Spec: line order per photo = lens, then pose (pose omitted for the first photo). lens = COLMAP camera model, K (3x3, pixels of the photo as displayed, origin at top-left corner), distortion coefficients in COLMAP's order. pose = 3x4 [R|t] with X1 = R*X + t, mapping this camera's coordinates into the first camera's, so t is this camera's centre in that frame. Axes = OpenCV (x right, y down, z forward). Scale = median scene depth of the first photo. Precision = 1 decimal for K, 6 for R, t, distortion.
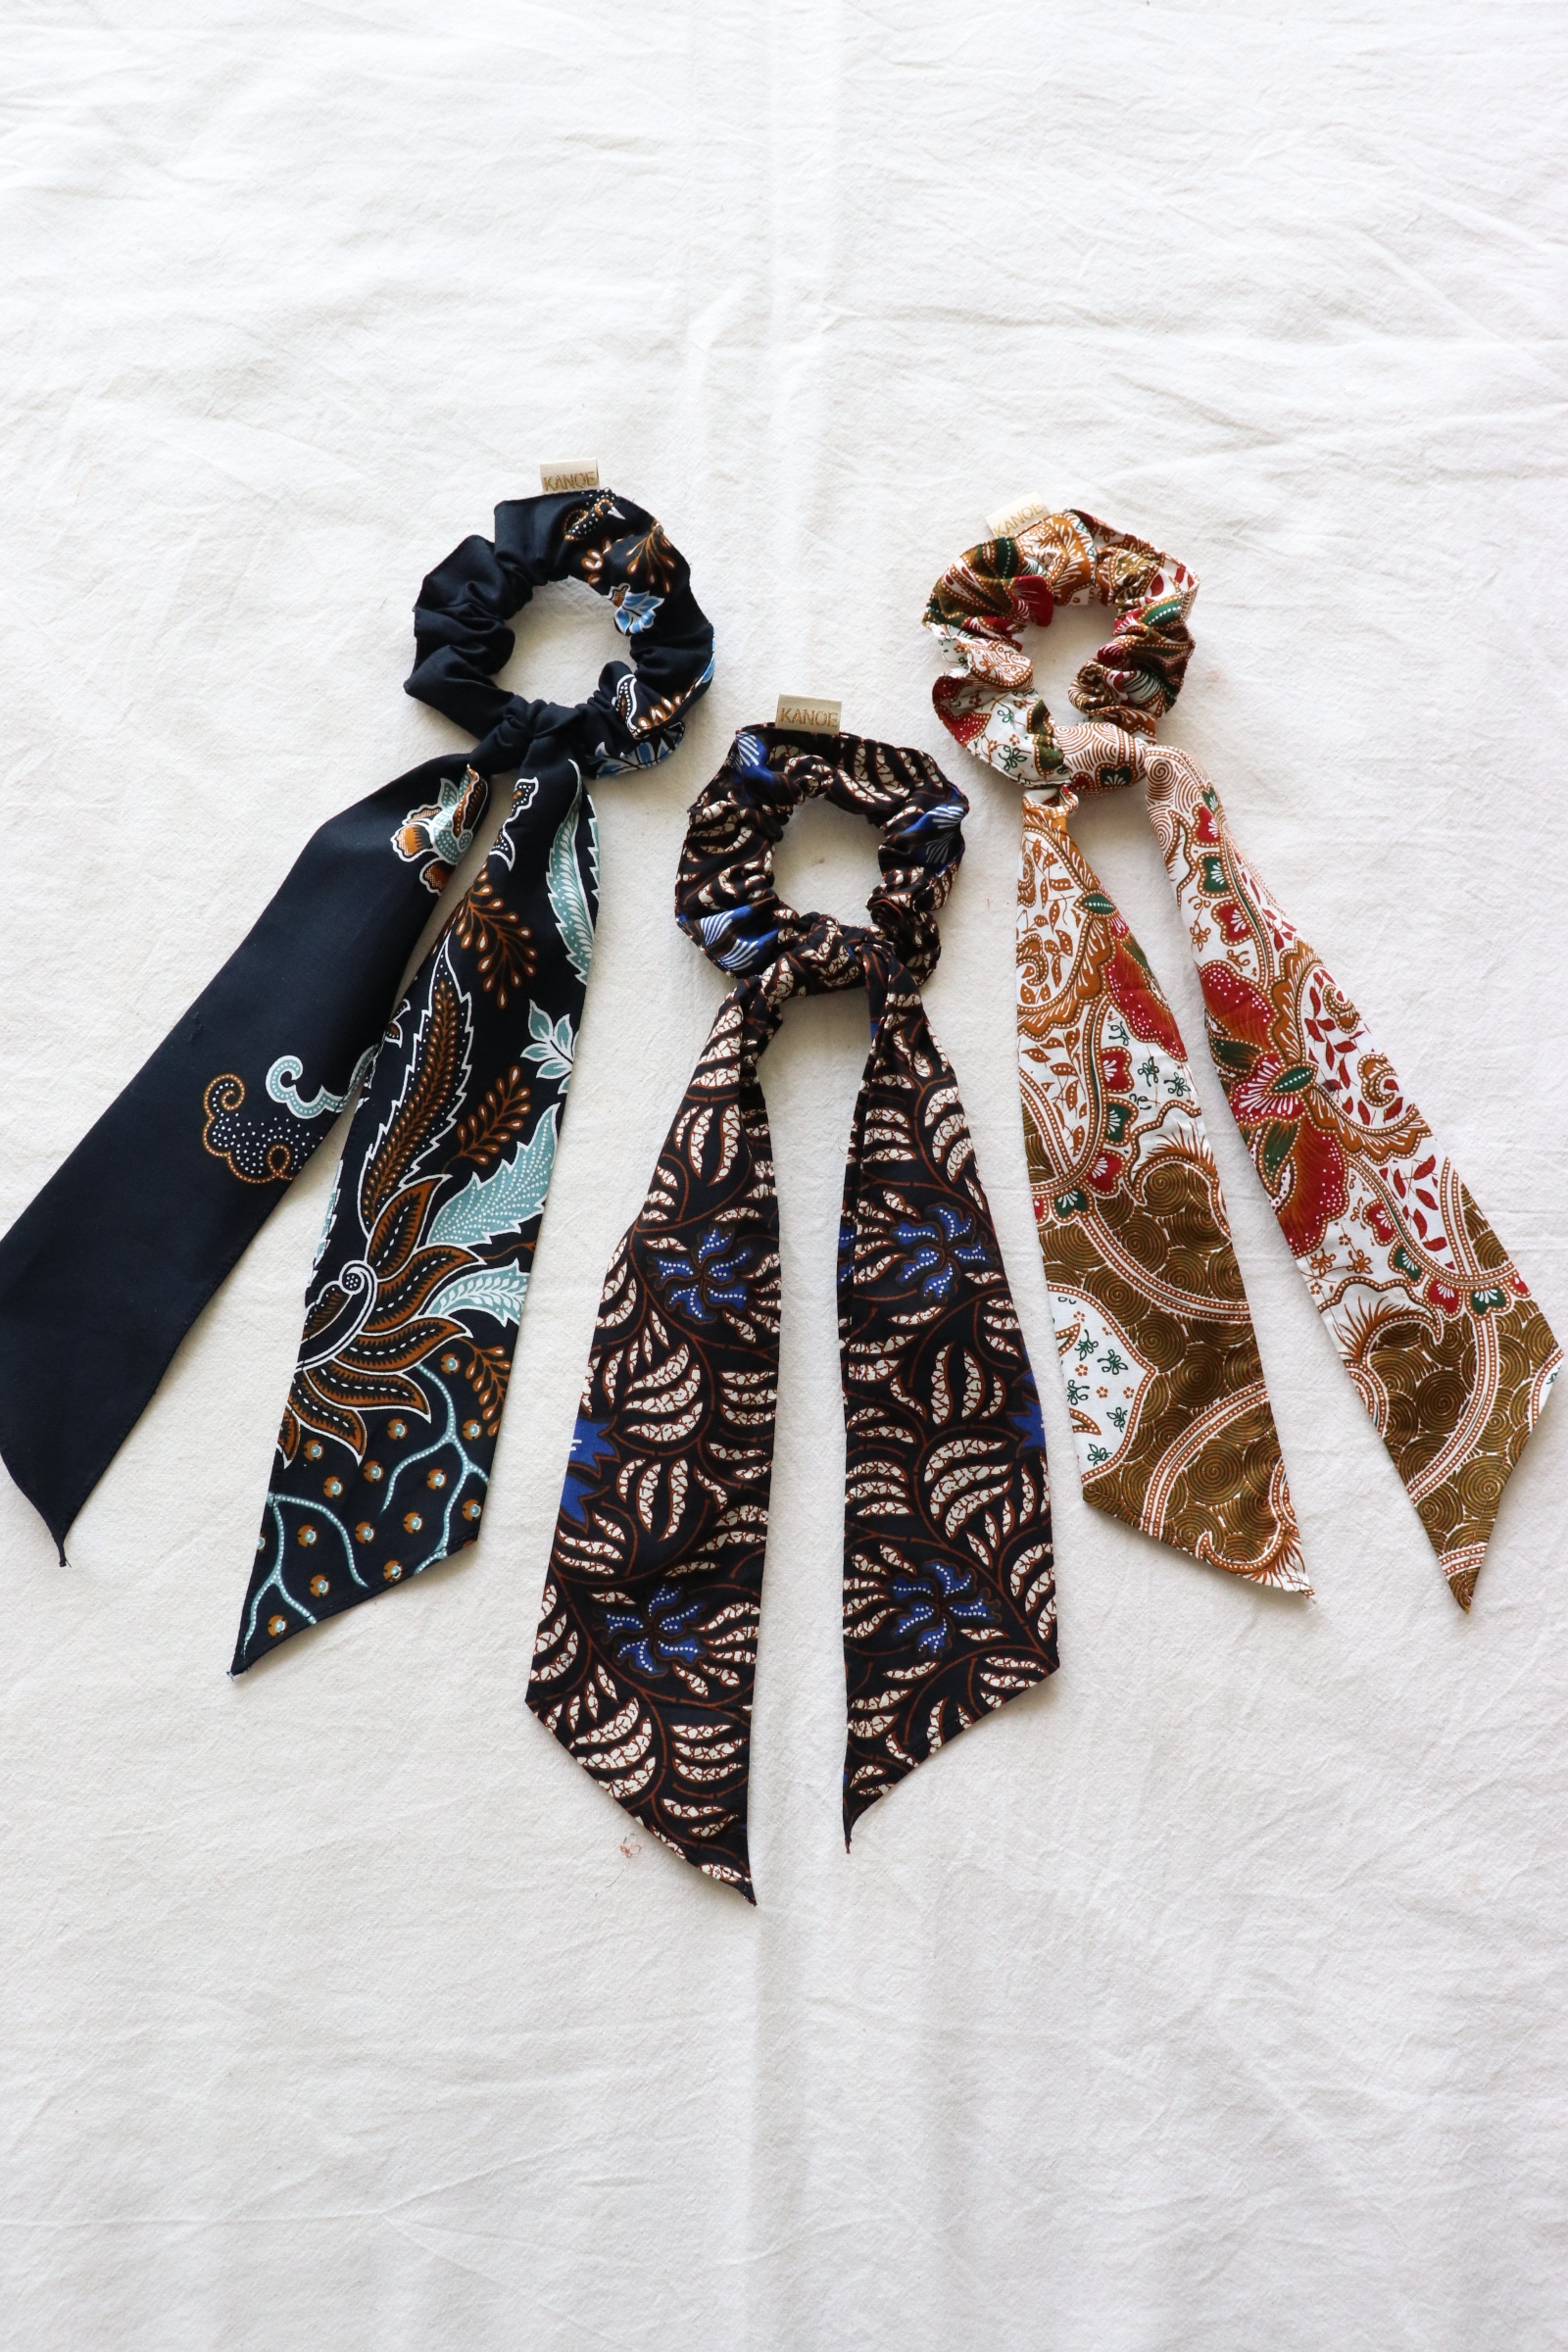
lens RADIAL K [[2236.7, 0, 790.3], [0, 2236.7, 1138.1], [0, 0, 1]] dist [-0.217955, 0.249218]
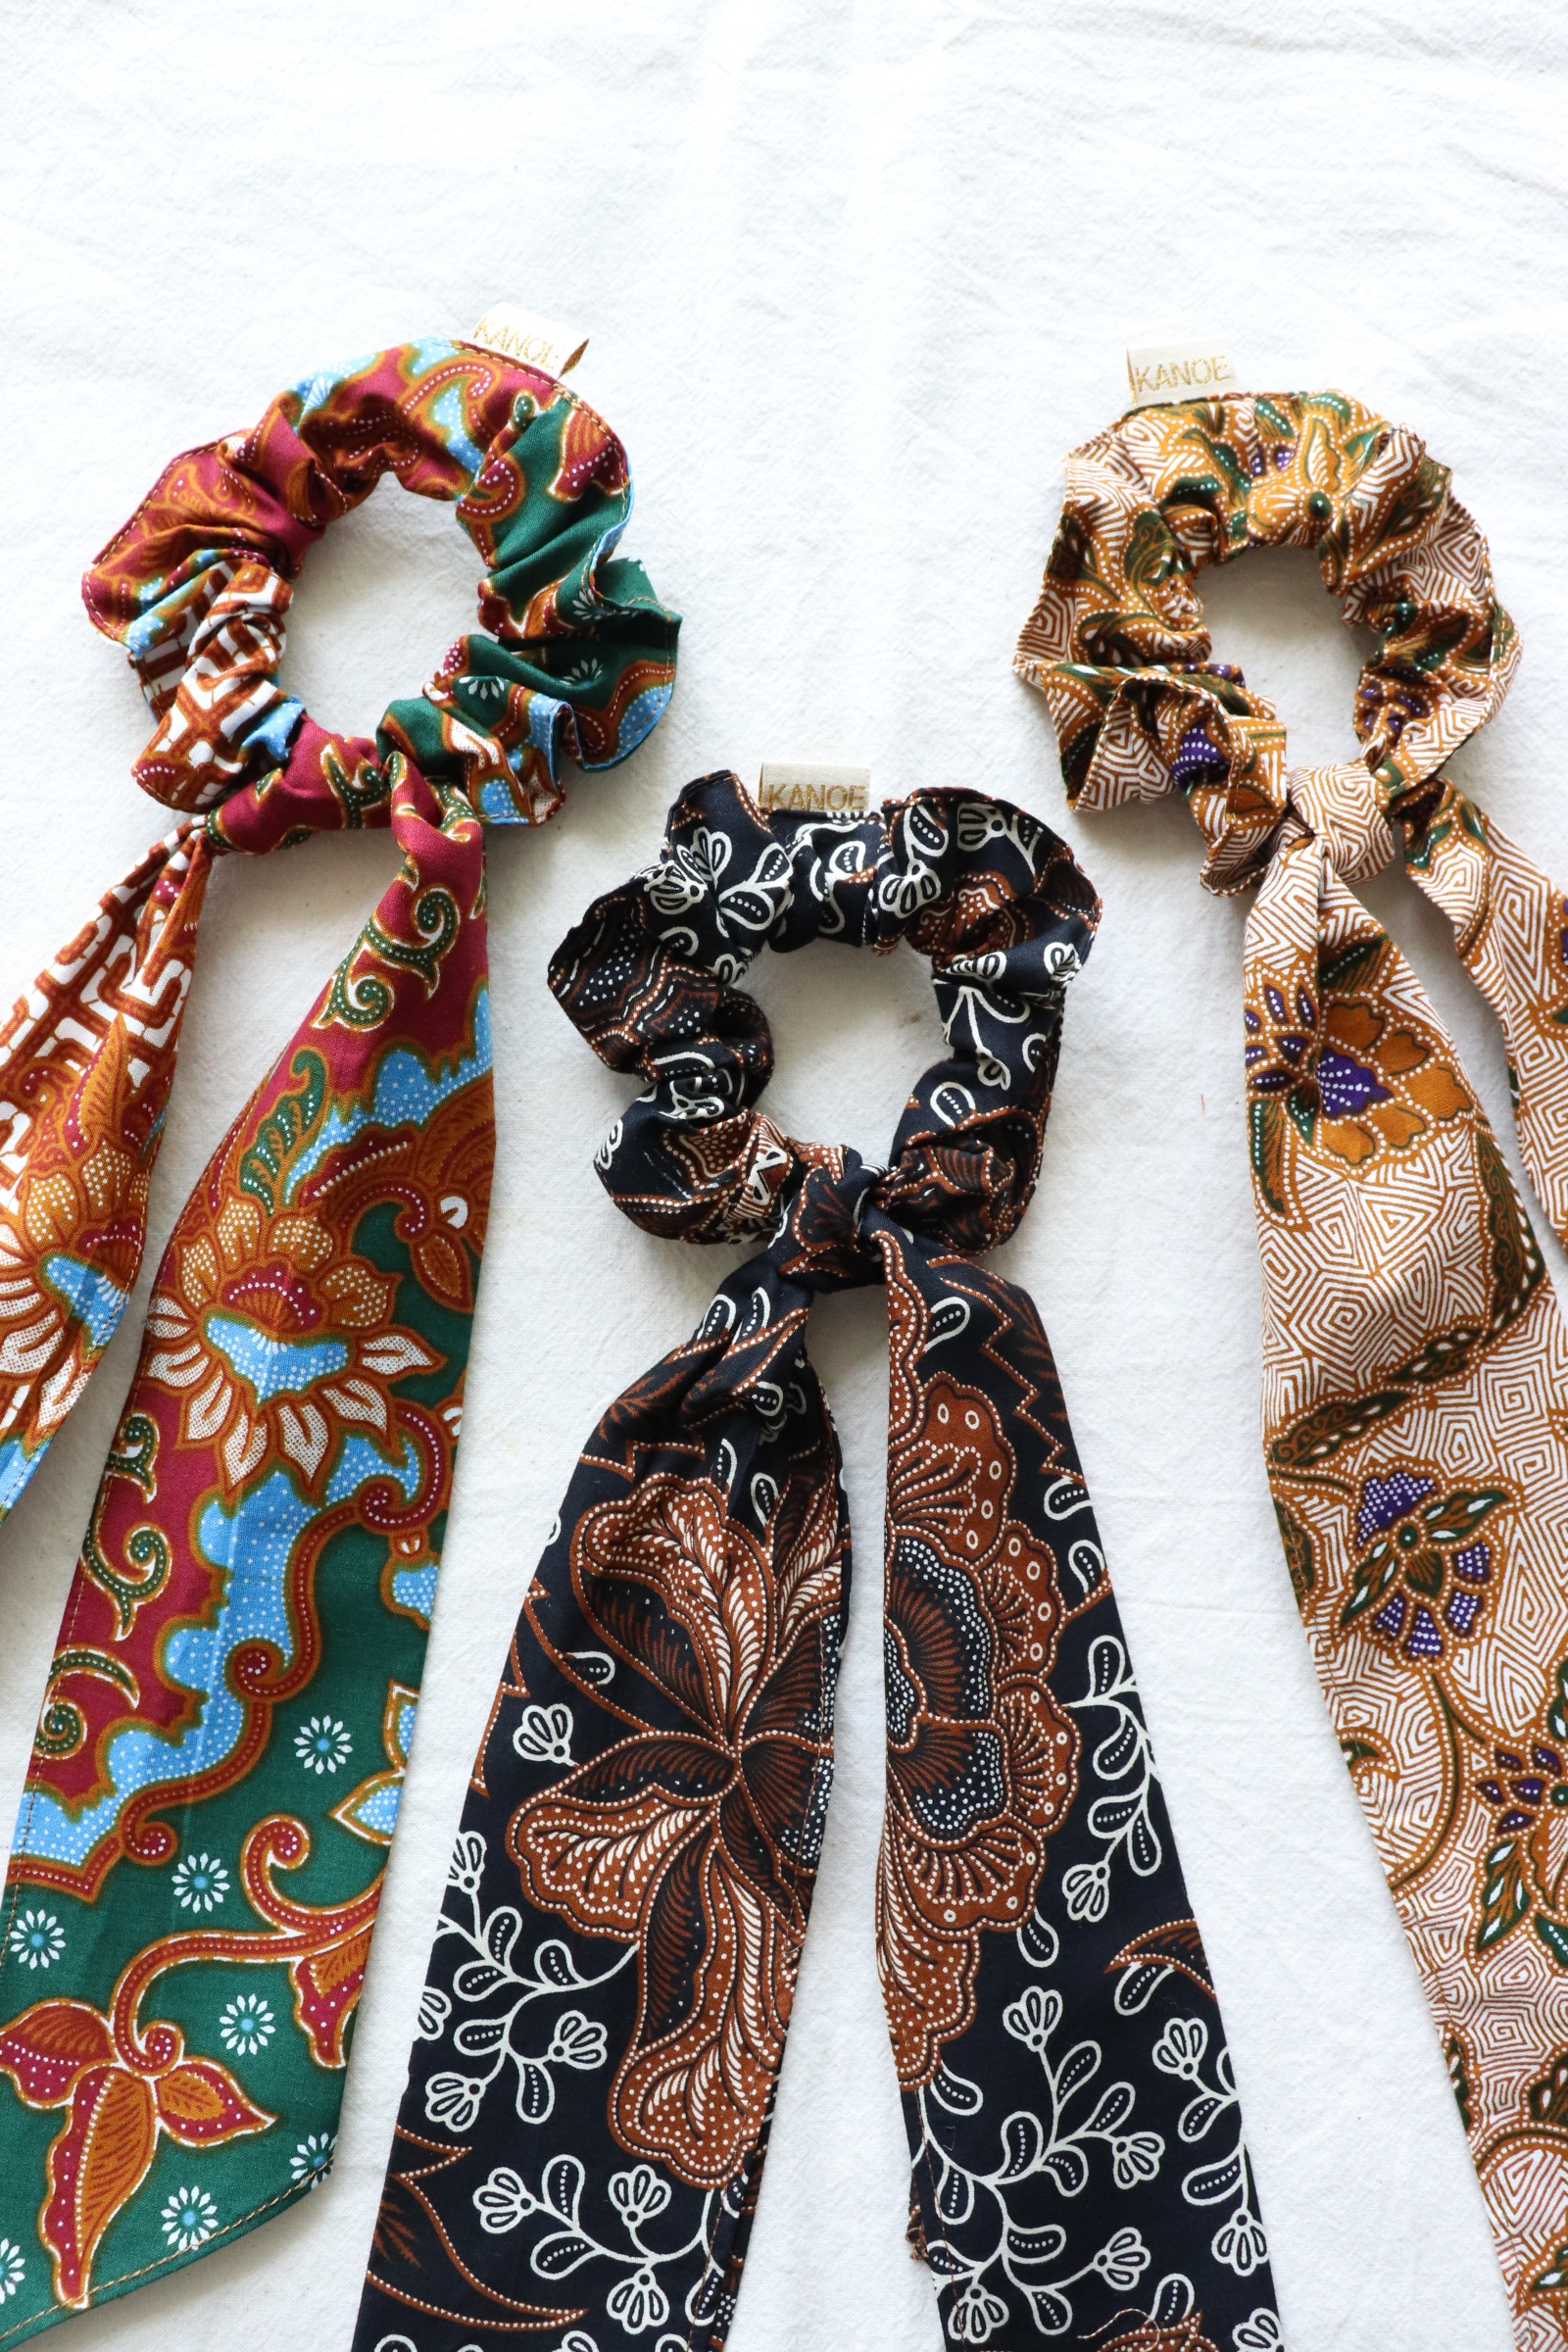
lens RADIAL K [[2029.8, 0, 793.3], [0, 2029.8, 1183.0], [0, 0, 1]] dist [-0.179613, 0.156767]
pose [[0.999509, 0.031042, 0.004350, -0.017085], [-0.031344, 0.991085, 0.129495, -0.141718], [-0.000291, -0.129568, 0.991571, 0.462116]]
